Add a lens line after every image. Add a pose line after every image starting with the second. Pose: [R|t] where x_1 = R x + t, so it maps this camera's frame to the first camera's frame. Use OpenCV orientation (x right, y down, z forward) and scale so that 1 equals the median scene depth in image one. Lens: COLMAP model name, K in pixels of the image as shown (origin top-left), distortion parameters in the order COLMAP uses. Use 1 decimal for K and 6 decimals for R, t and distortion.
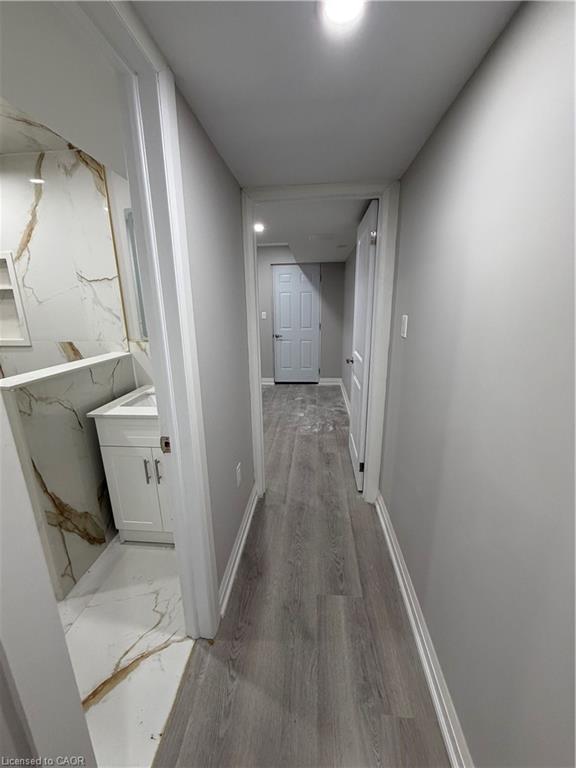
lens RADIAL K [[305.8, 0, 286.2], [0, 305.8, 383.5], [0, 0, 1]] dist [-0.000215, -0.000142]
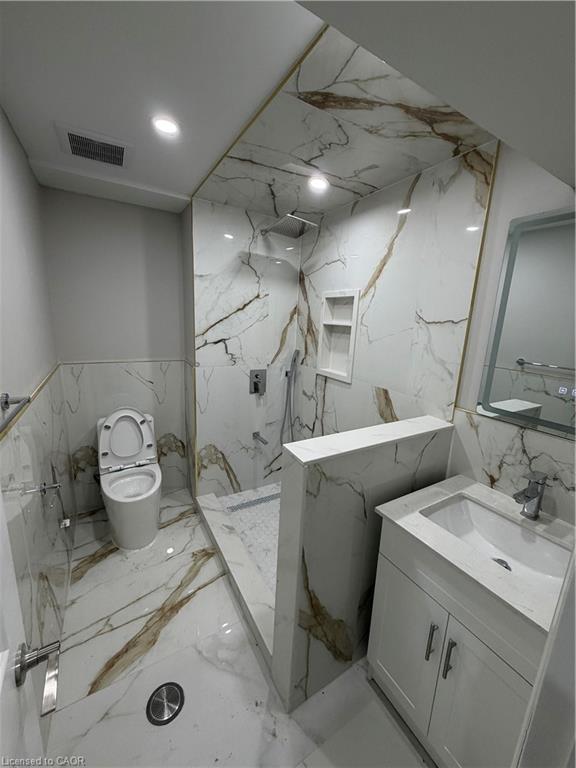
lens RADIAL K [[305.8, 0, 286.2], [0, 305.8, 383.5], [0, 0, 1]] dist [-0.000215, -0.000142]
pose [[0.584135, 0.208291, -0.784475, -0.226342], [-0.254229, 0.964829, 0.066875, -0.157373], [0.770814, 0.160372, 0.616544, 0.285609]]
